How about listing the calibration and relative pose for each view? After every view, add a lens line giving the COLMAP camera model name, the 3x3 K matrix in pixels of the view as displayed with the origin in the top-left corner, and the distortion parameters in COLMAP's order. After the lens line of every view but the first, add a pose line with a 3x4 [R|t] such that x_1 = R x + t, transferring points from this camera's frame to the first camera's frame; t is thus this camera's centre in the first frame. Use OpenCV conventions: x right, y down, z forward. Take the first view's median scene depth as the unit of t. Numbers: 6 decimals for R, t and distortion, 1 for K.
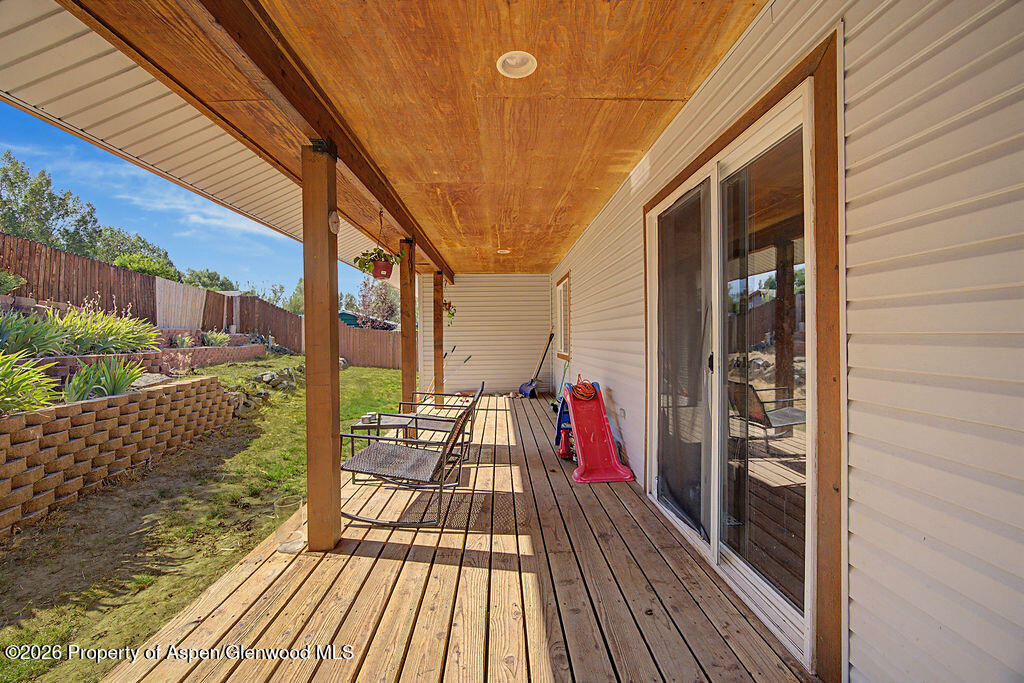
lens RADIAL K [[397.8, 0, 510.3], [0, 397.8, 334.5], [0, 0, 1]] dist [-0.020250, 0.006717]
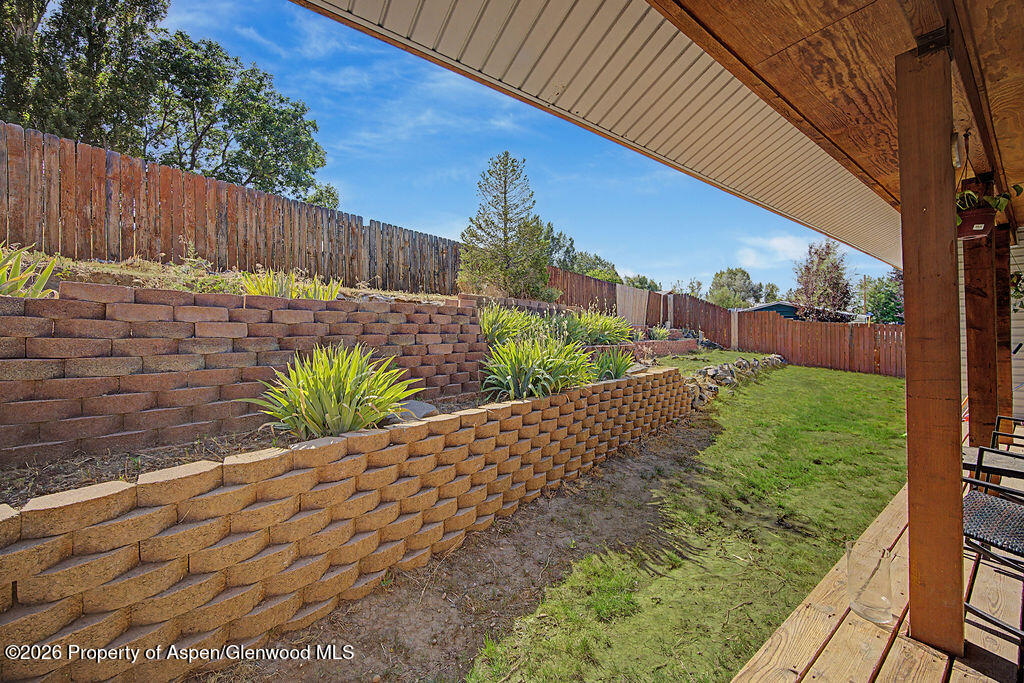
lens RADIAL K [[397.8, 0, 510.3], [0, 397.8, 334.5], [0, 0, 1]] dist [-0.020250, 0.006717]
pose [[0.568916, 0.000819, -0.822395, -0.159492], [0.009747, 0.999923, 0.007739, 0.001993], [0.822338, -0.012418, 0.568864, 0.015323]]
